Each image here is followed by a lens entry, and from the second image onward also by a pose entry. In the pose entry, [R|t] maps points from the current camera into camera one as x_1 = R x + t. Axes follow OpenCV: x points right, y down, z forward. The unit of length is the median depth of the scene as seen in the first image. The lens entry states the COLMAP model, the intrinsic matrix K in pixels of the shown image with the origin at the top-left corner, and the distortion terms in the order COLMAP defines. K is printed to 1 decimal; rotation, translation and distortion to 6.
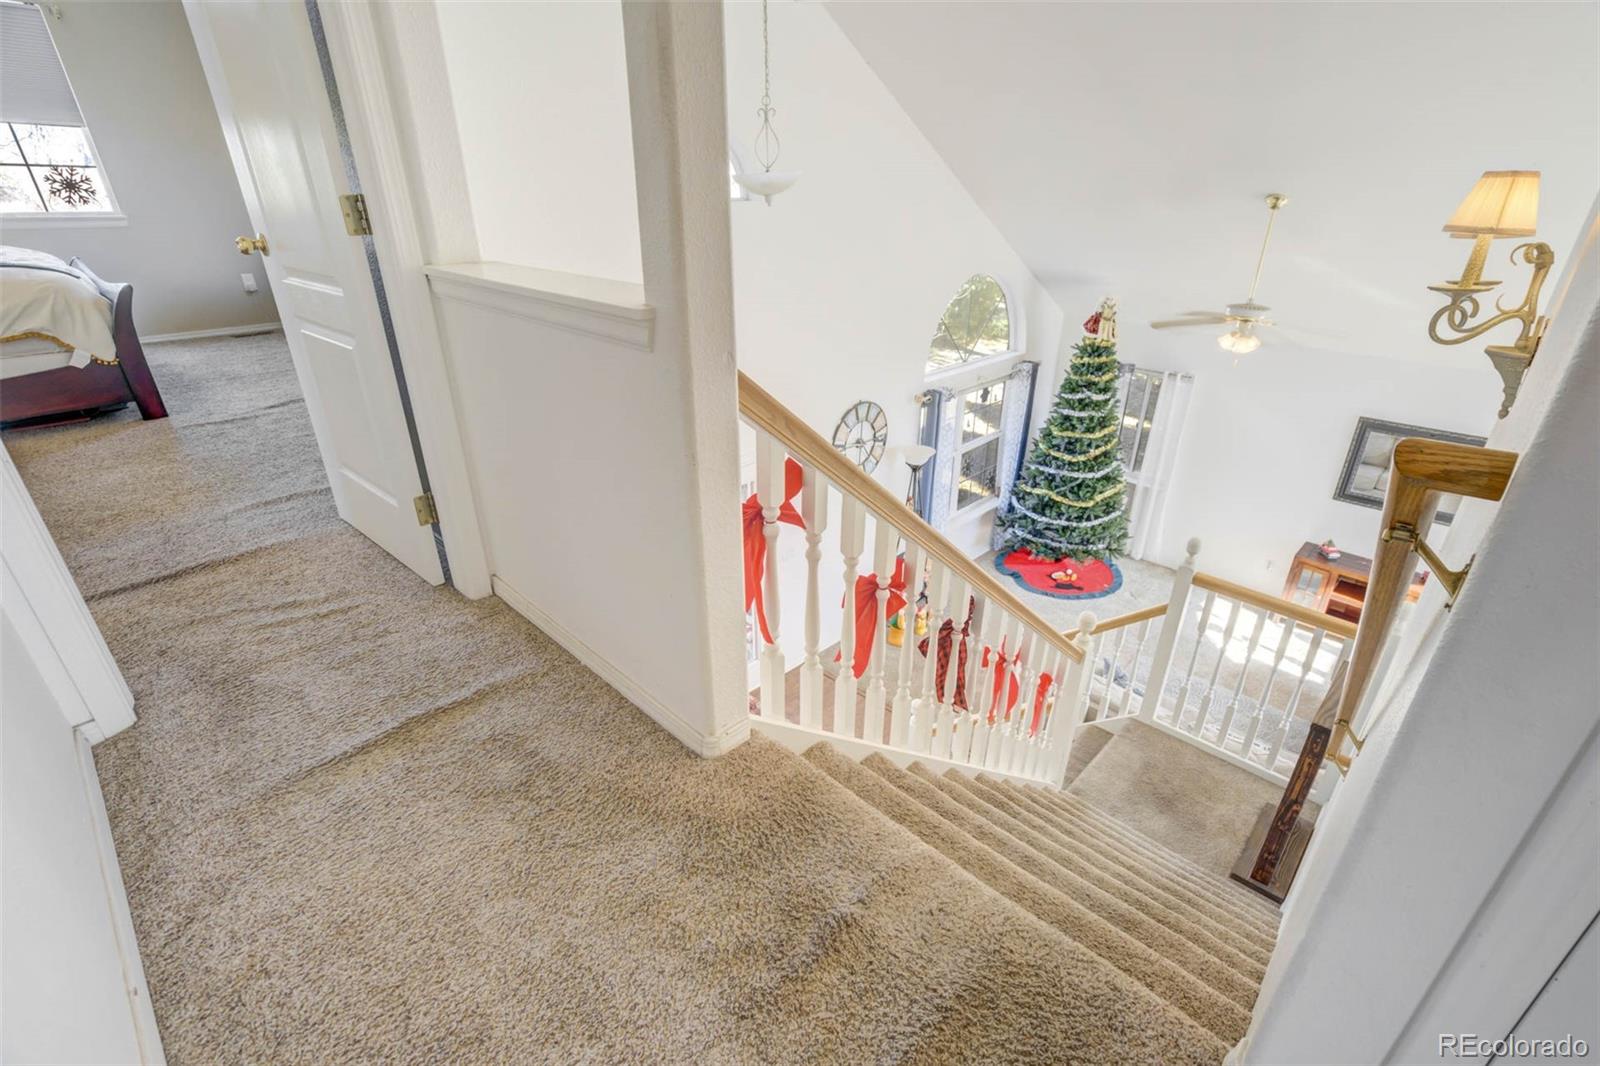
lens RADIAL K [[746.3, 0, 818.7], [0, 746.3, 540.7], [0, 0, 1]] dist [-0.043417, 0.024882]
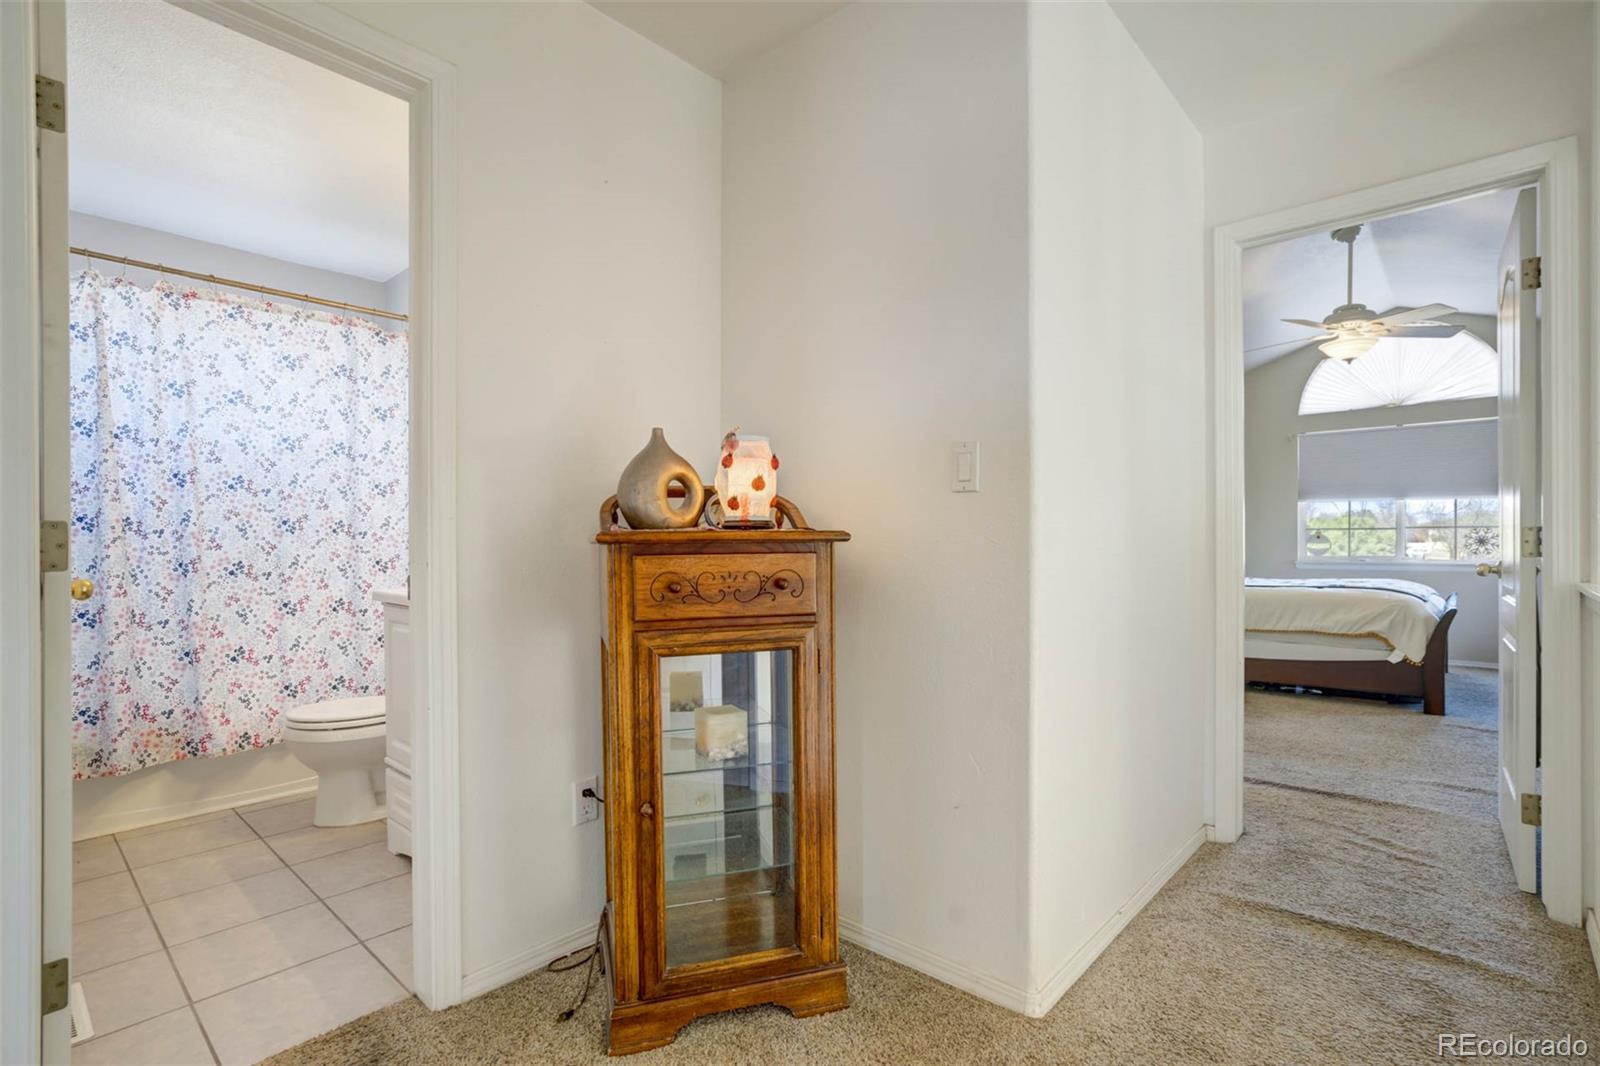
lens RADIAL K [[746.3, 0, 818.7], [0, 746.3, 540.7], [0, 0, 1]] dist [-0.043417, 0.024882]
pose [[0.035749, -0.010153, -0.999309, 0.376706], [-0.437629, 0.898814, -0.024788, 0.068470], [0.898445, 0.438213, 0.027689, -0.055518]]
